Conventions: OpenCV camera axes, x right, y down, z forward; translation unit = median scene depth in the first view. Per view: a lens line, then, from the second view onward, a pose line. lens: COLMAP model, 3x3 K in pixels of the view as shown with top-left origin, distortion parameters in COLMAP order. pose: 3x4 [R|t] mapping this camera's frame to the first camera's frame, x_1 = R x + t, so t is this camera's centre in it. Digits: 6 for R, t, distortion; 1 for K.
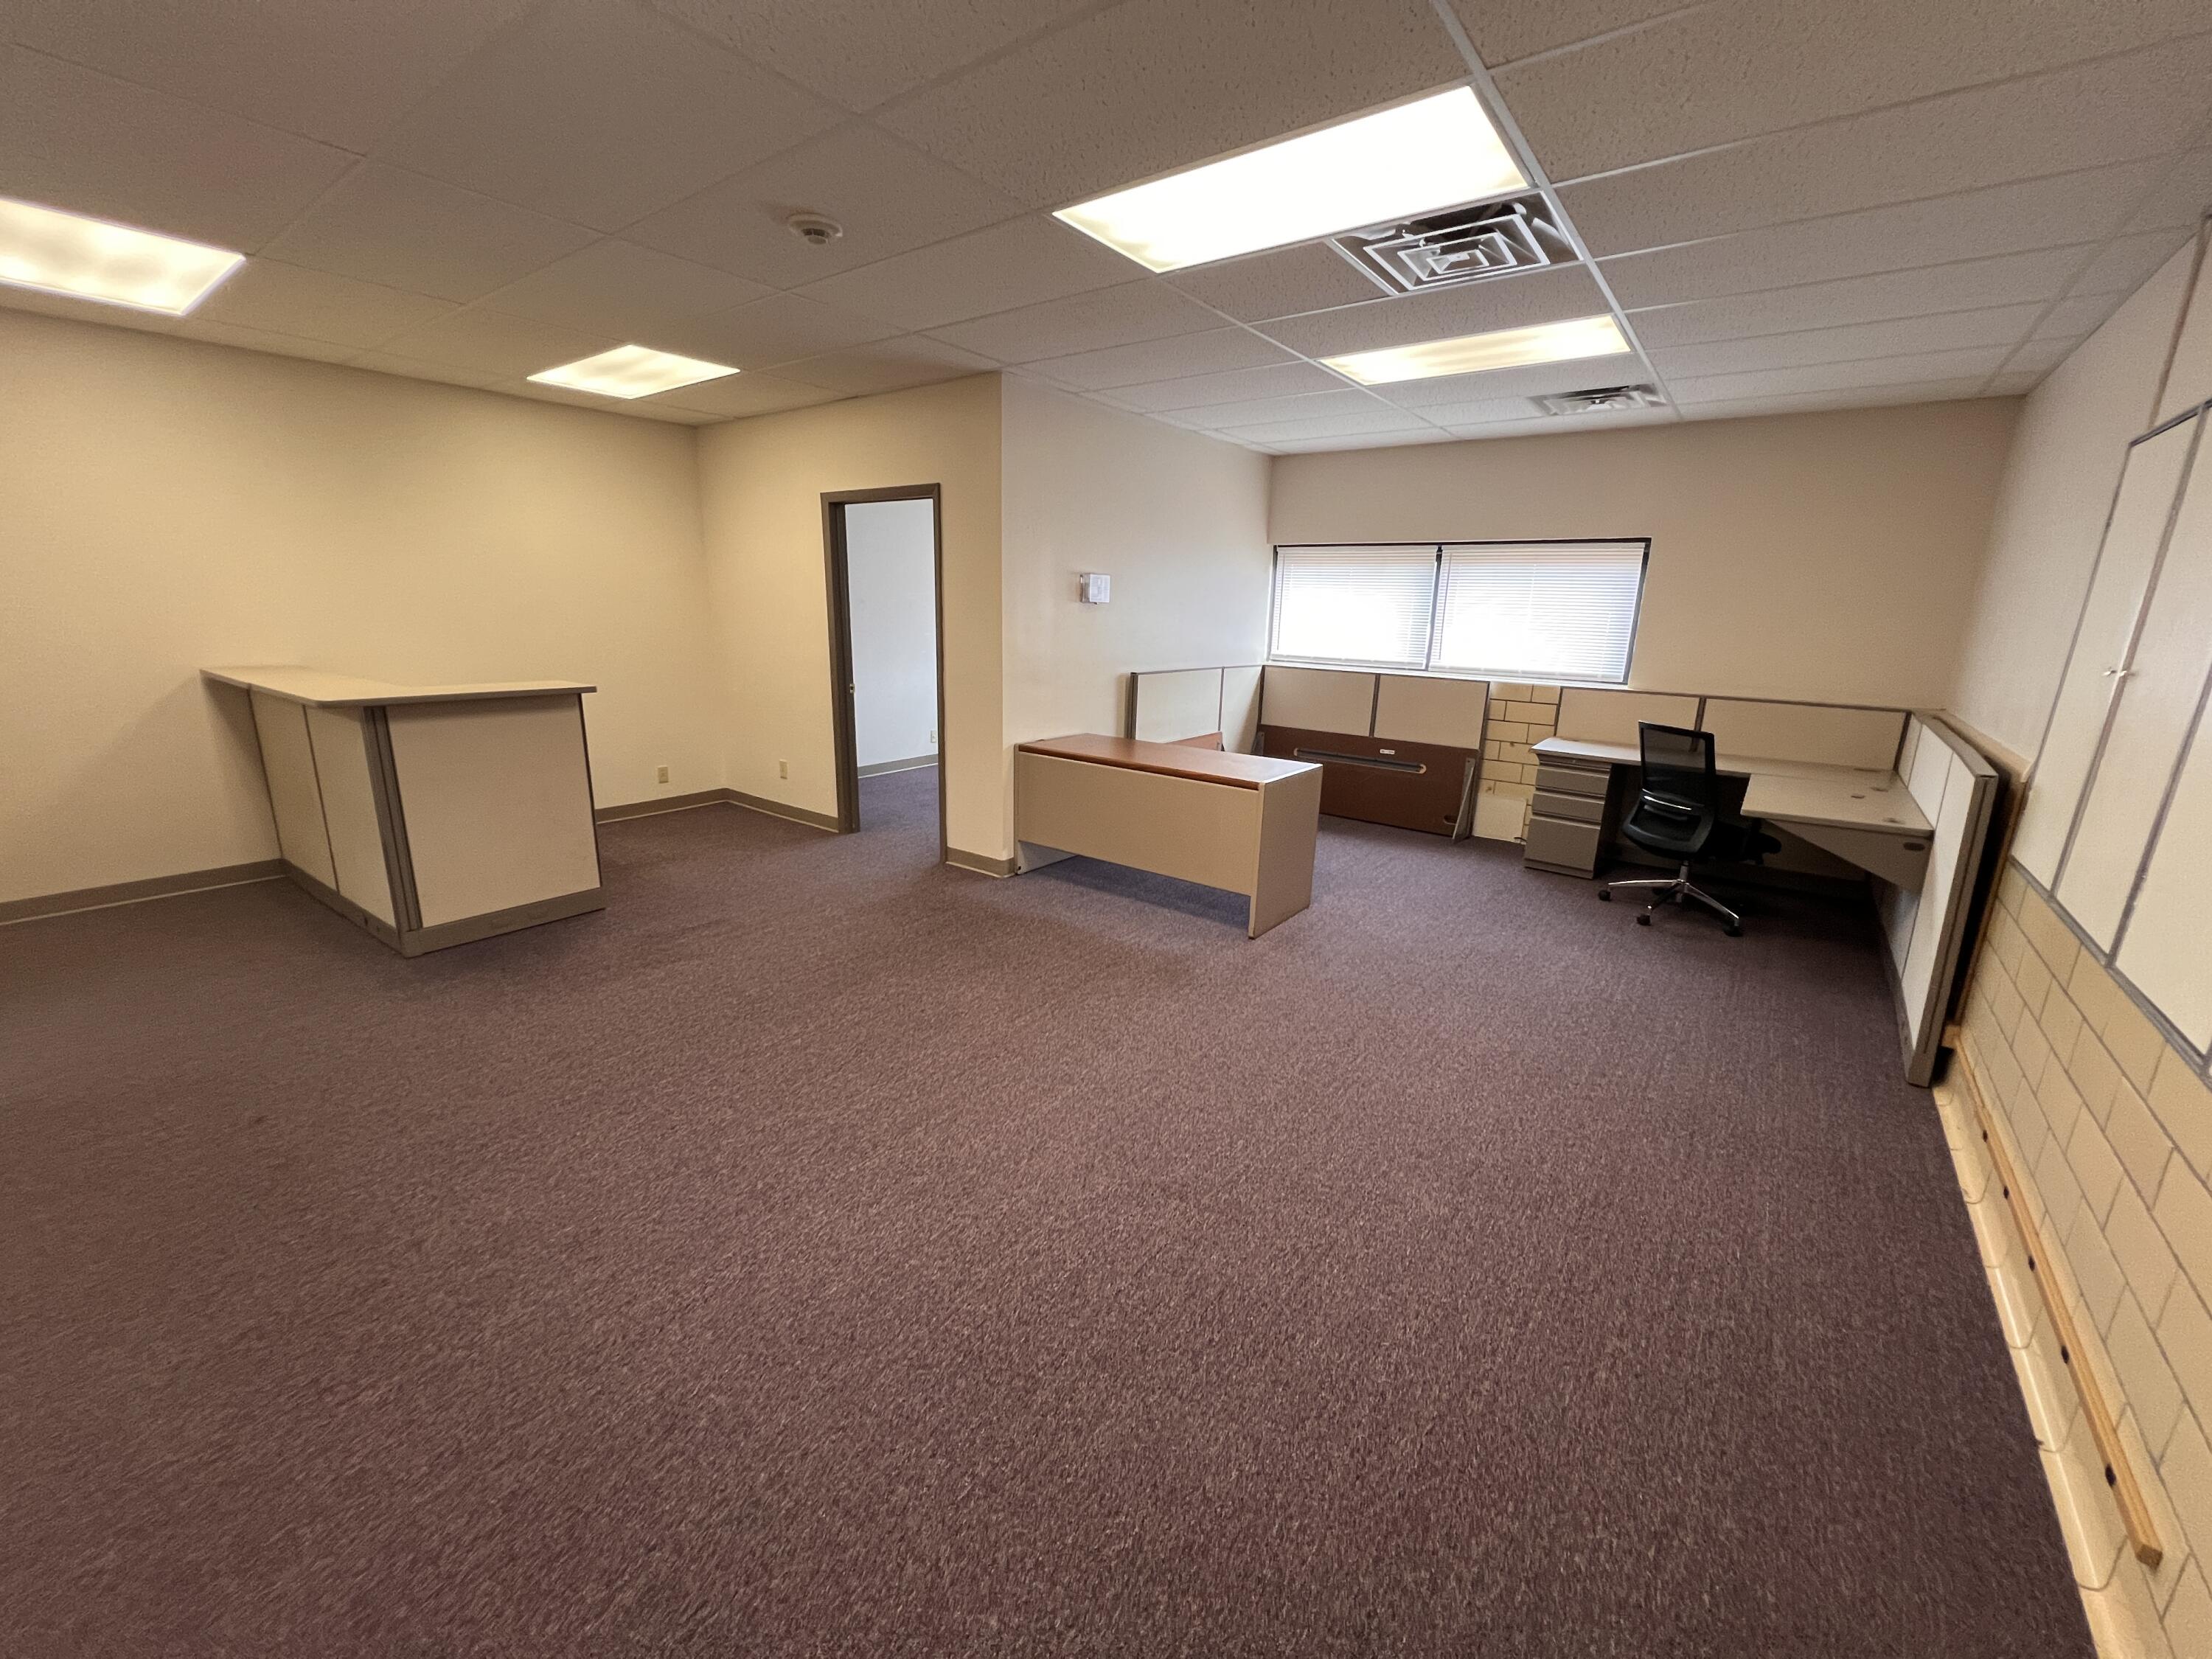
lens RADIAL K [[885.8, 0, 1106.0], [0, 885.8, 829.5], [0, 0, 1]] dist [0.000295, 0.000085]
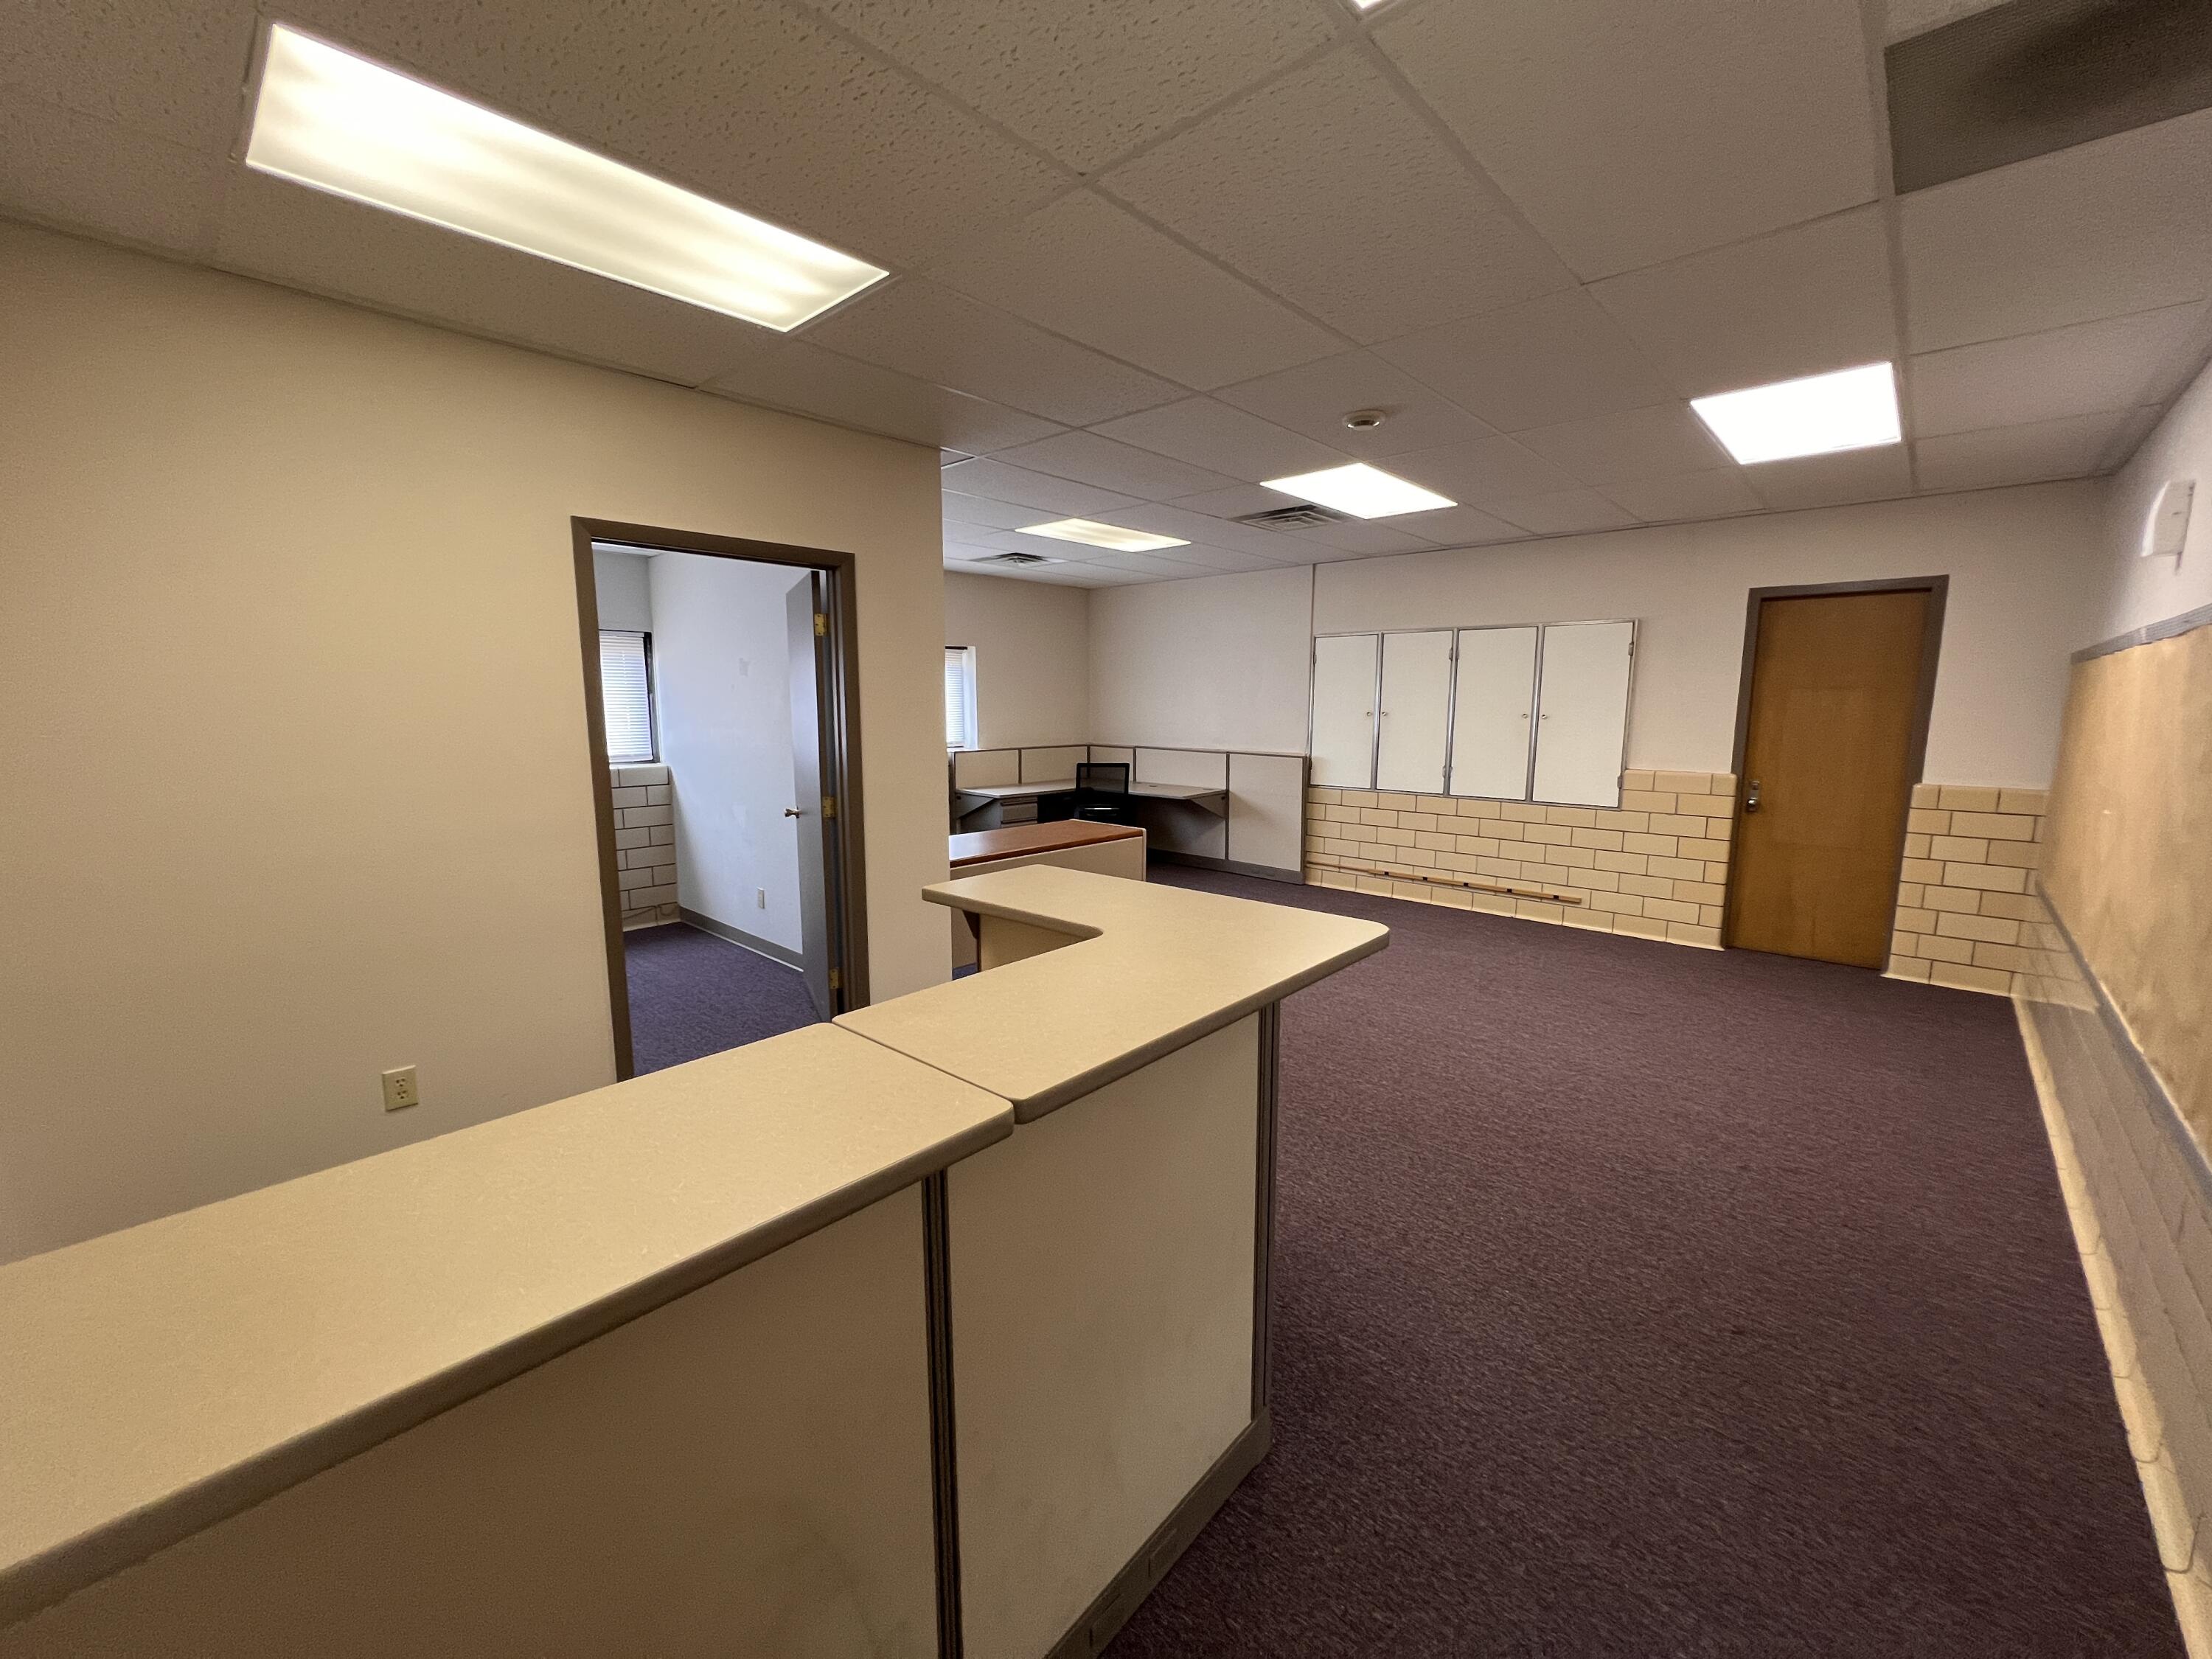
lens RADIAL K [[885.8, 0, 1106.0], [0, 885.8, 829.5], [0, 0, 1]] dist [0.000295, 0.000085]
pose [[0.097927, -0.170460, 0.980487, -0.980634], [0.250809, 0.957648, 0.141439, -0.220965], [-0.963071, 0.232064, 0.136532, 0.754285]]
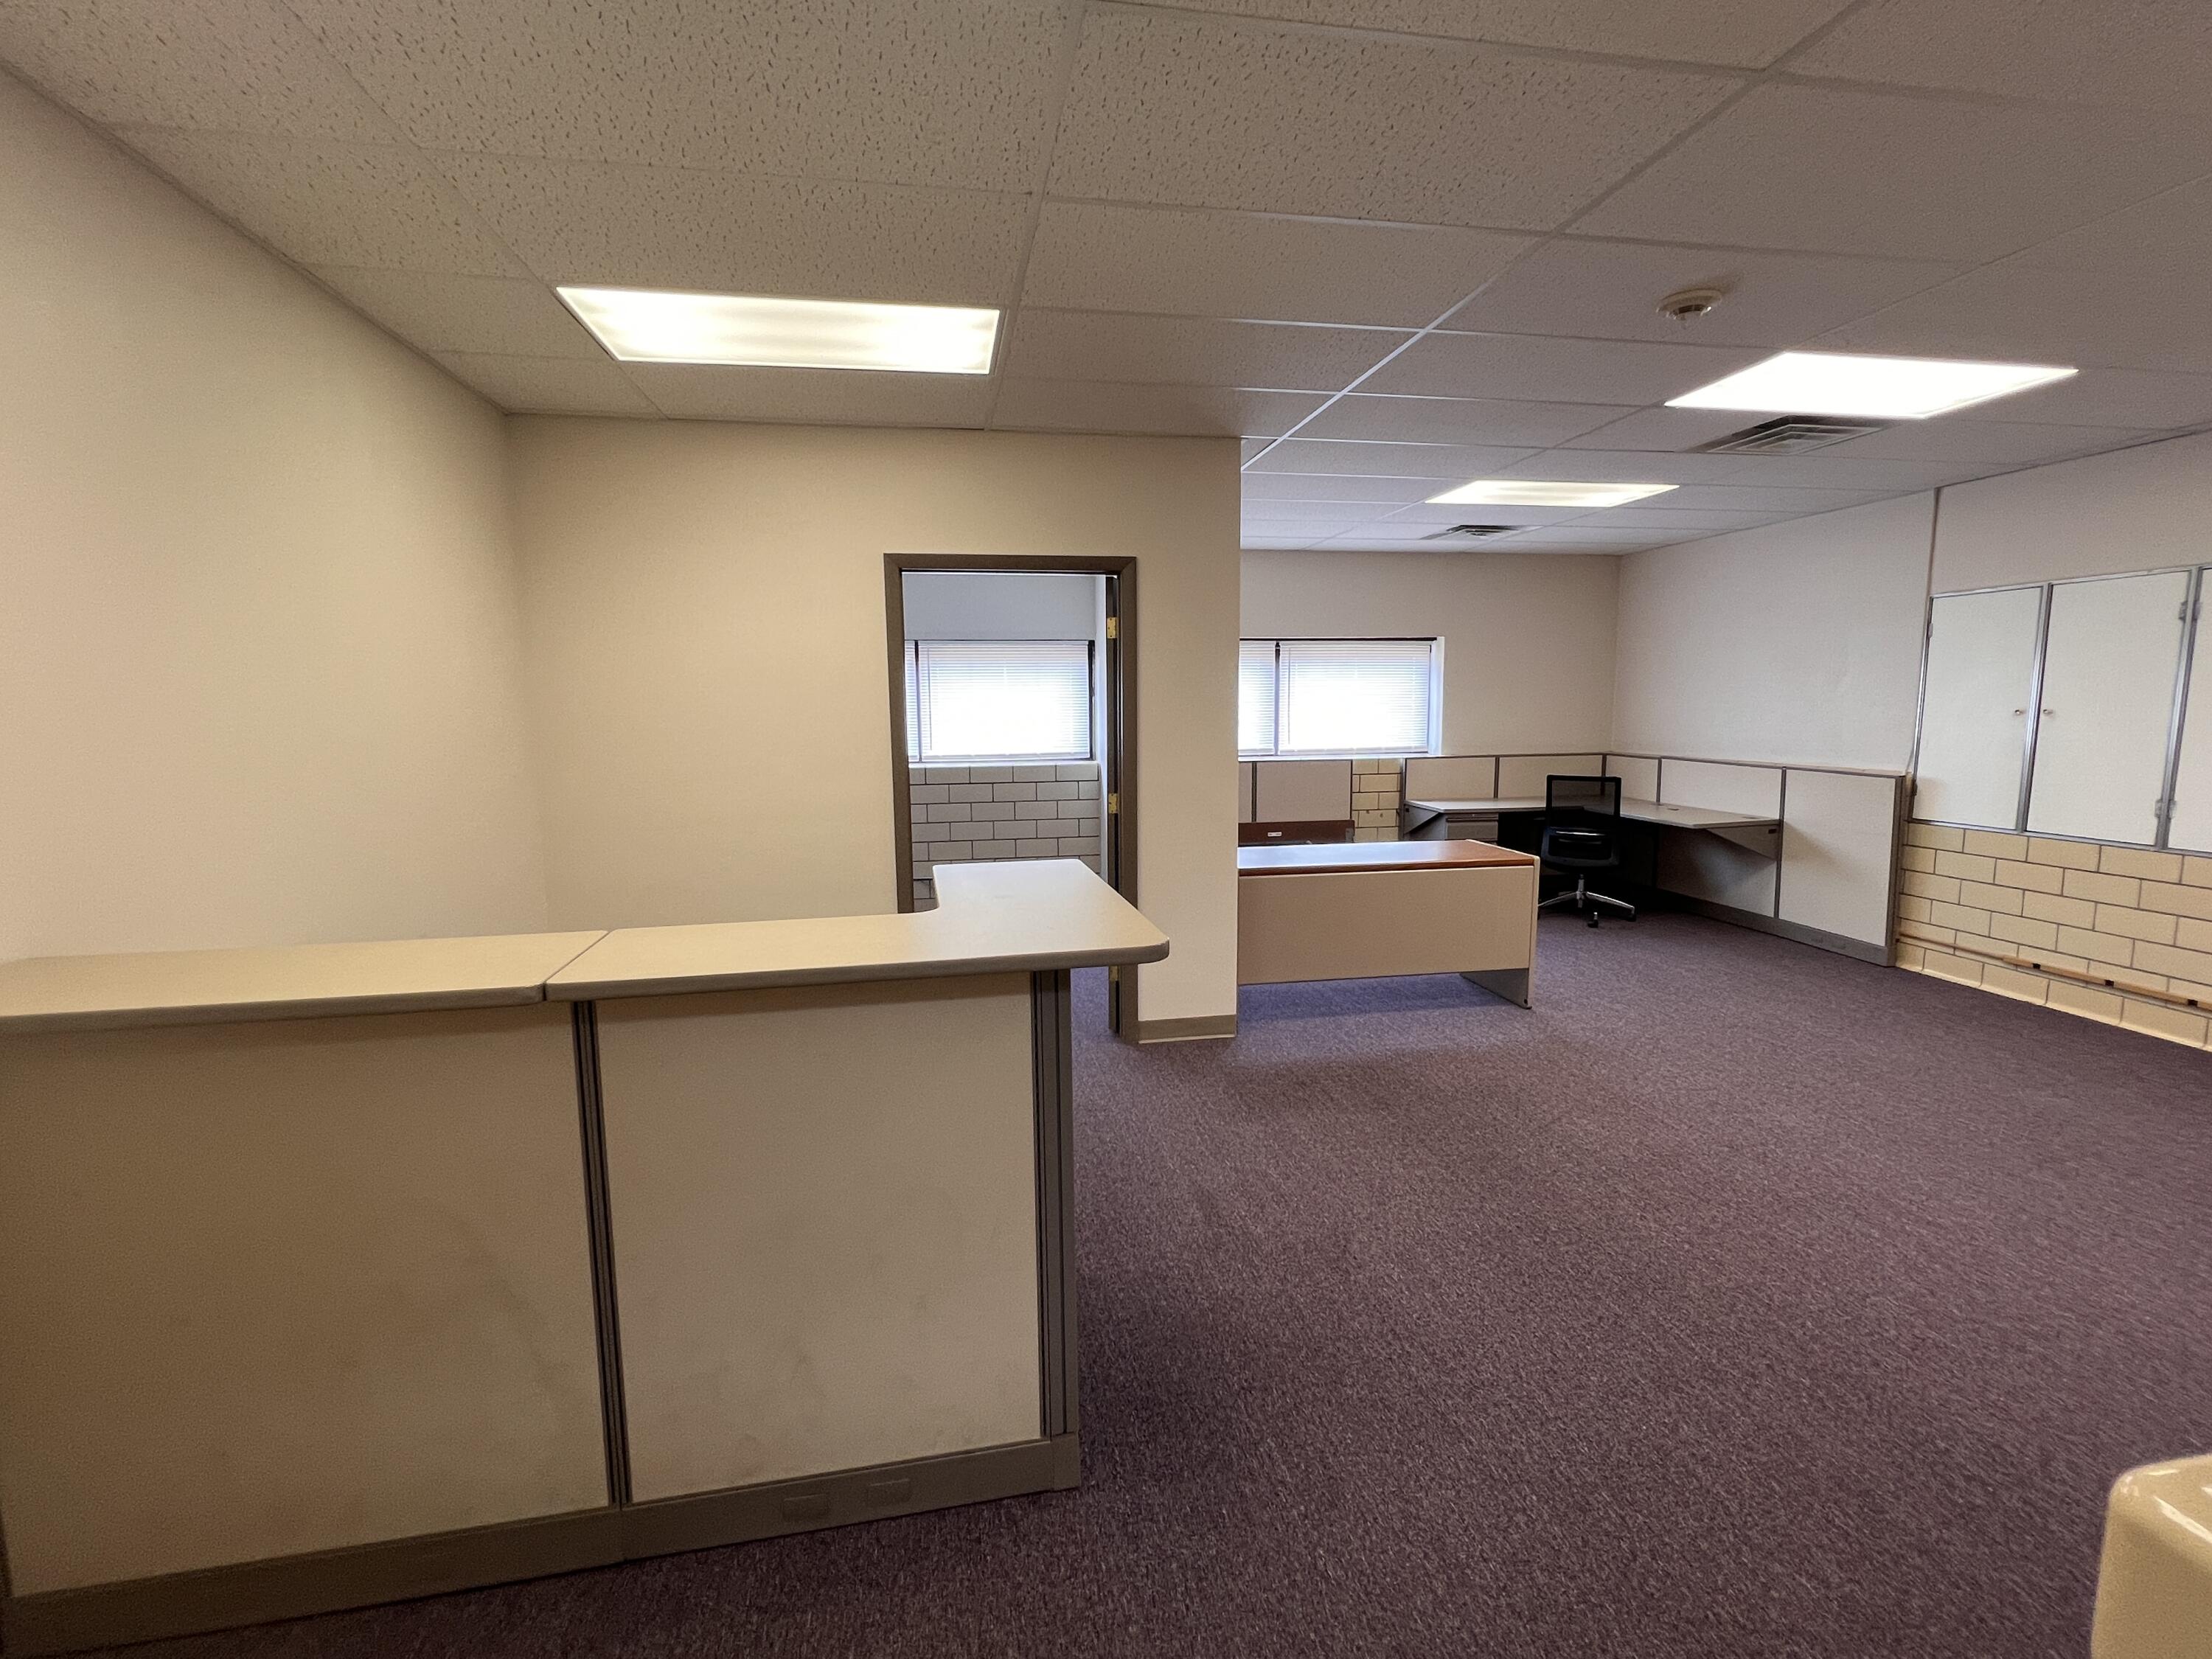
lens RADIAL K [[996.4, 0, 1097.5], [0, 996.4, 826.5], [0, 0, 1]] dist [-0.003157, -0.000197]
pose [[0.680366, -0.122479, 0.722566, -0.897060], [0.210750, 0.976988, -0.032836, -0.138261], [-0.701917, 0.174621, 0.690522, 0.462282]]
